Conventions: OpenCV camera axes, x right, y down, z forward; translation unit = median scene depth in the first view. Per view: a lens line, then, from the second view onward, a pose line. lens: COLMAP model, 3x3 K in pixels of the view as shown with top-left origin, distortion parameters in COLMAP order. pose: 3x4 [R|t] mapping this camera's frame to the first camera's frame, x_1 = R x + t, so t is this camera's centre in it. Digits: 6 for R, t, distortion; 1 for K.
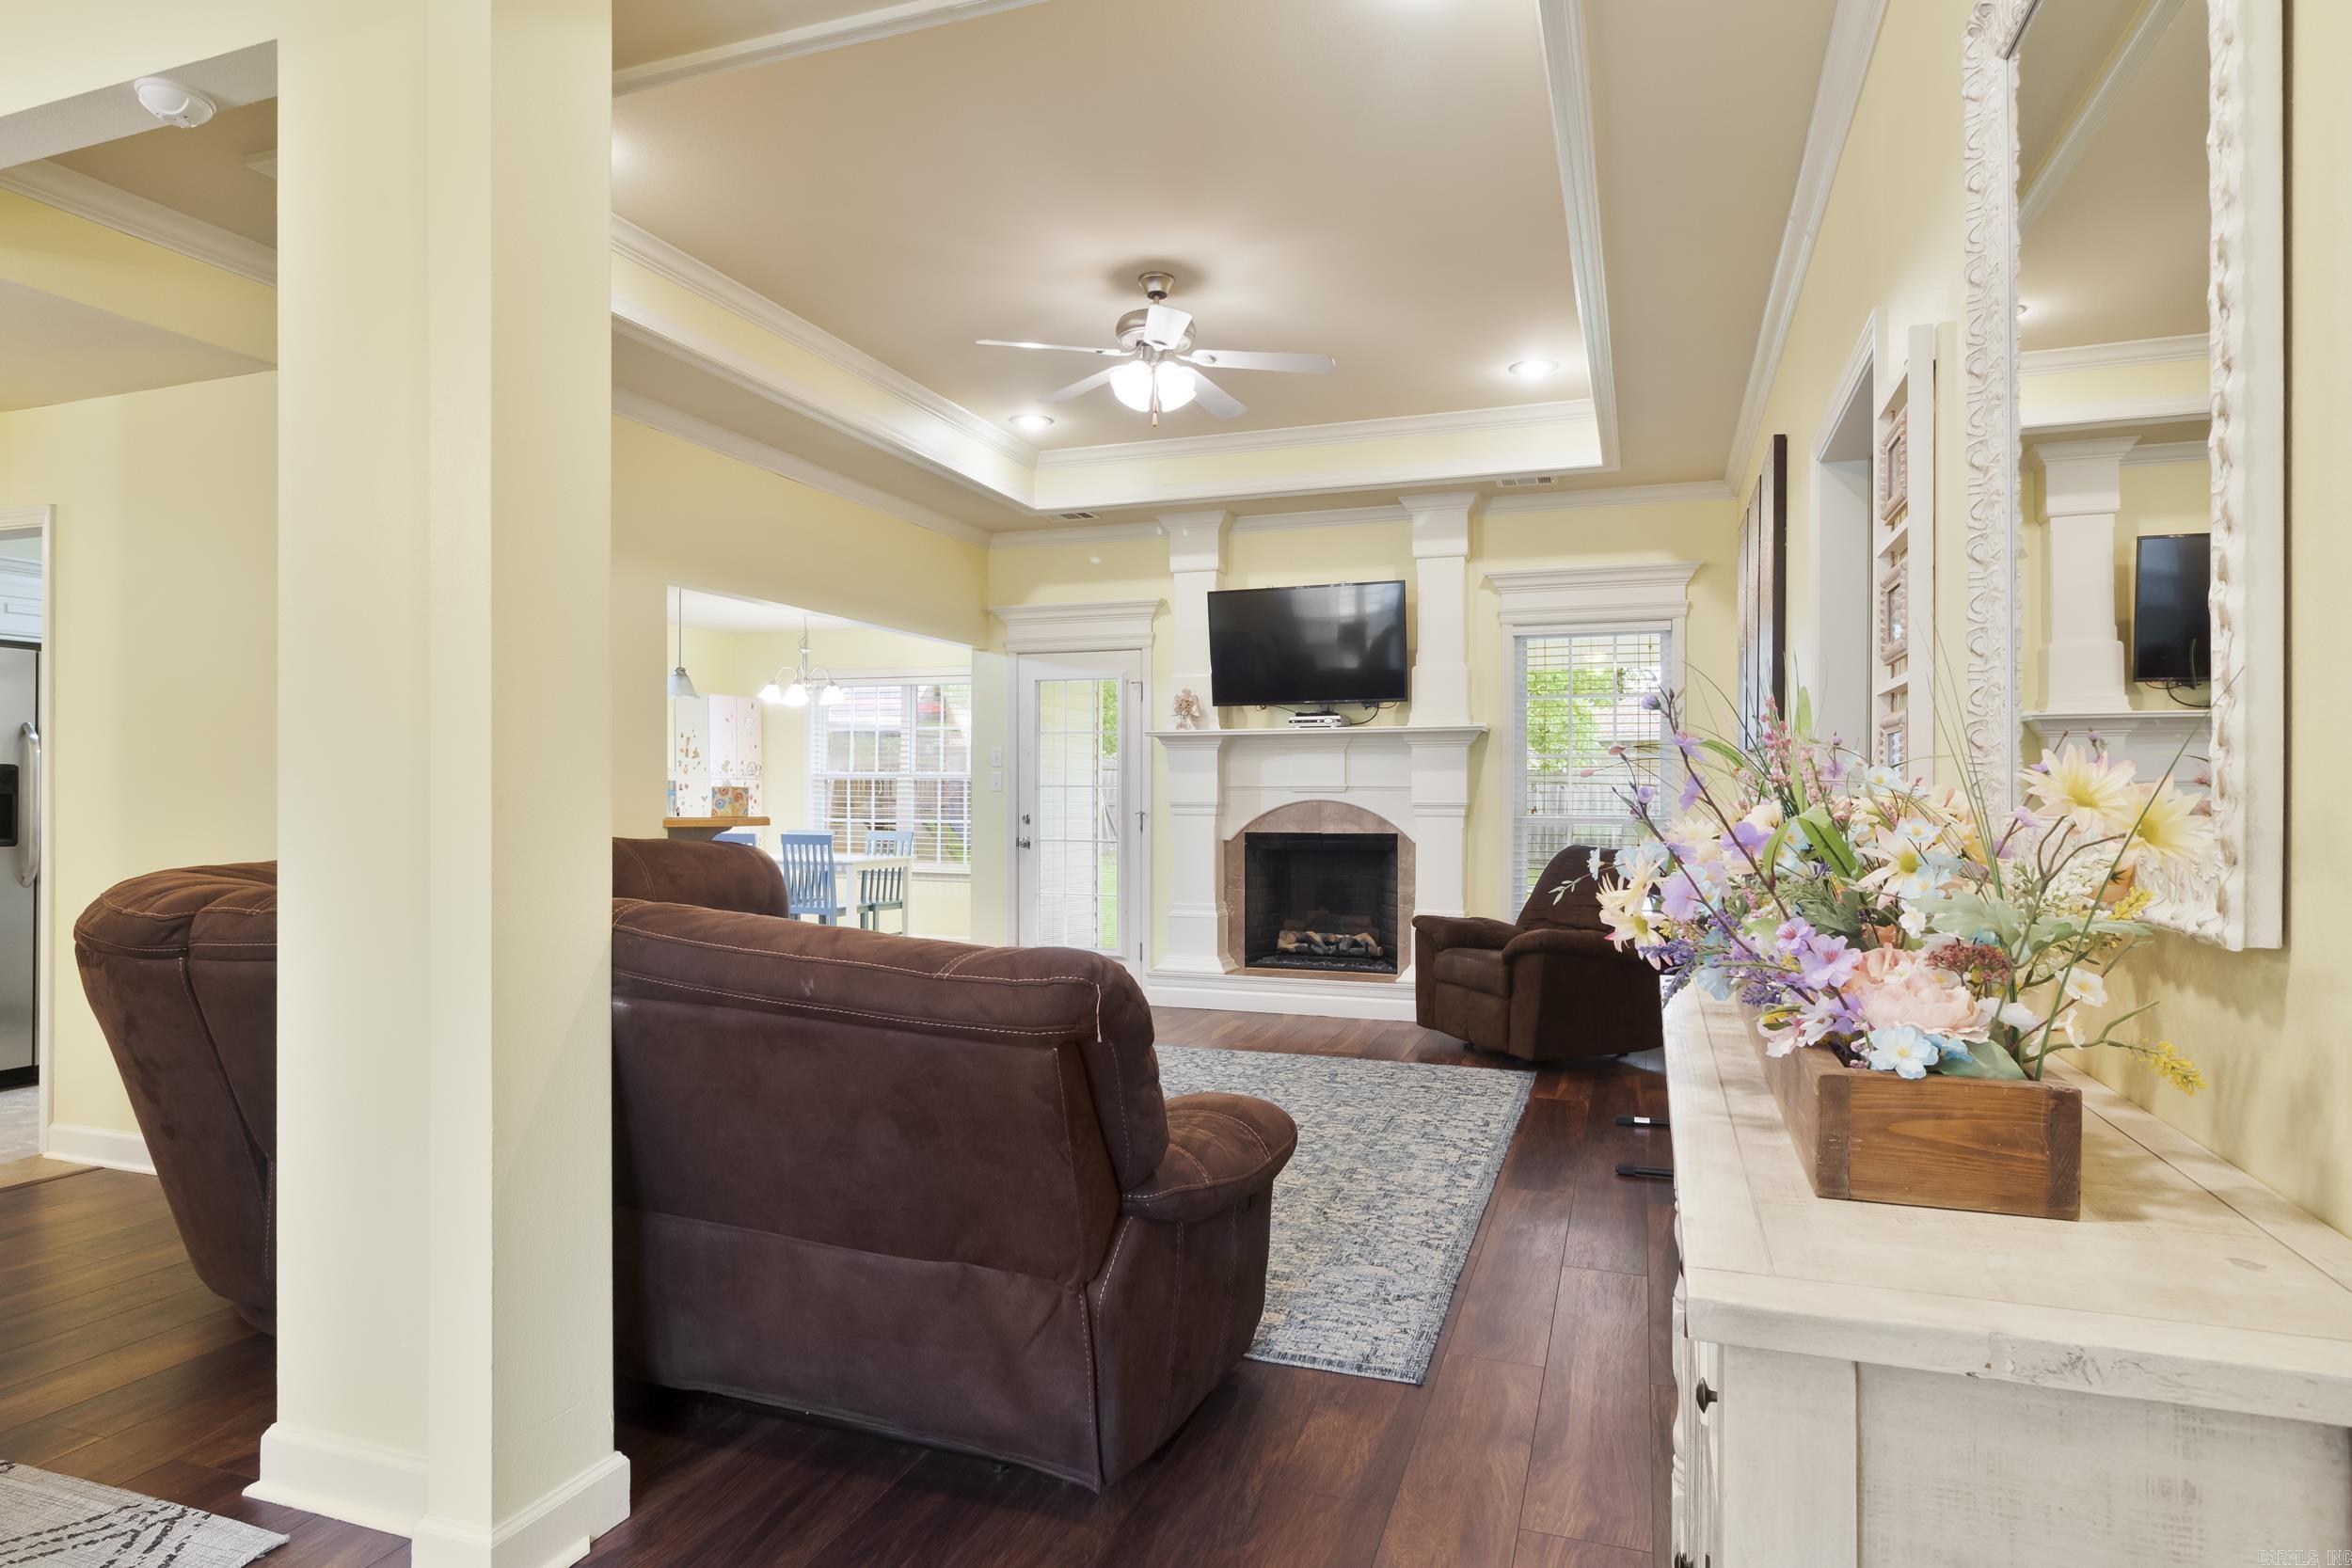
lens RADIAL K [[1329.1, 0, 1137.6], [0, 1329.1, 802.9], [0, 0, 1]] dist [-0.000336, -0.000384]
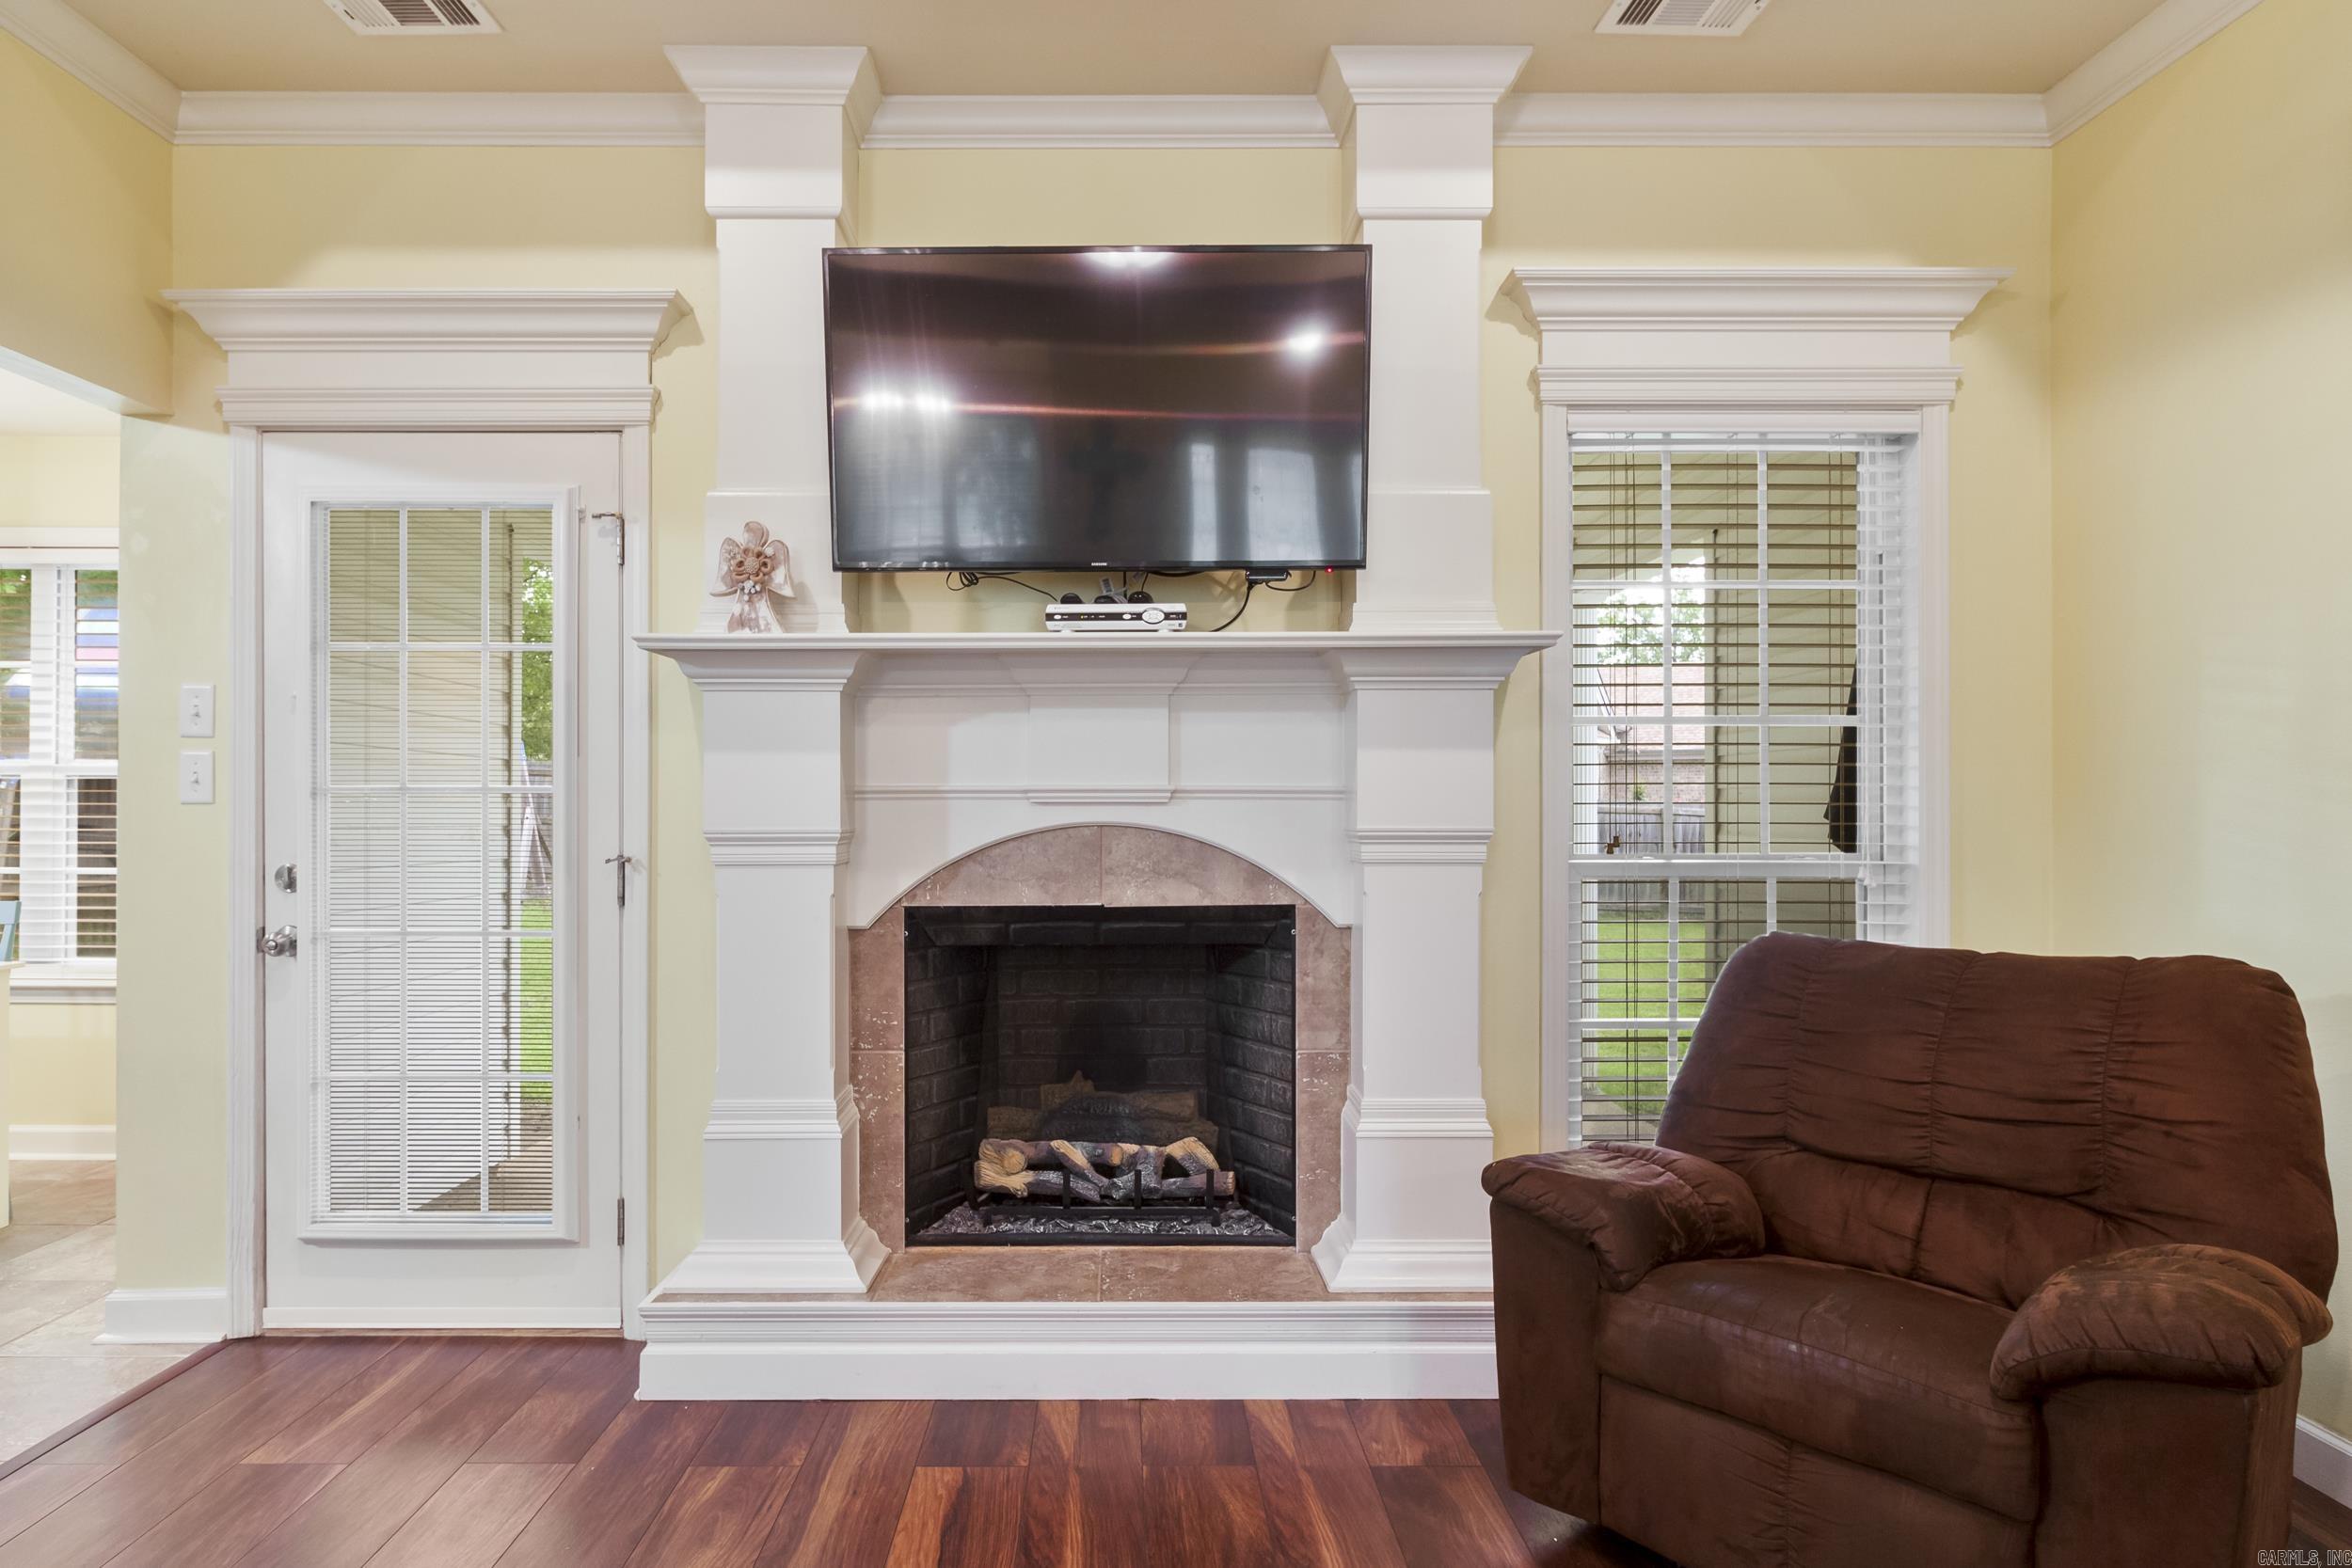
lens RADIAL K [[1329.1, 0, 1137.6], [0, 1329.1, 802.9], [0, 0, 1]] dist [-0.000336, -0.000384]
pose [[0.925511, 0.000361, 0.378722, -0.004505], [0.004803, 0.999908, -0.012691, -0.003039], [-0.378691, 0.013565, 0.925424, 0.613117]]
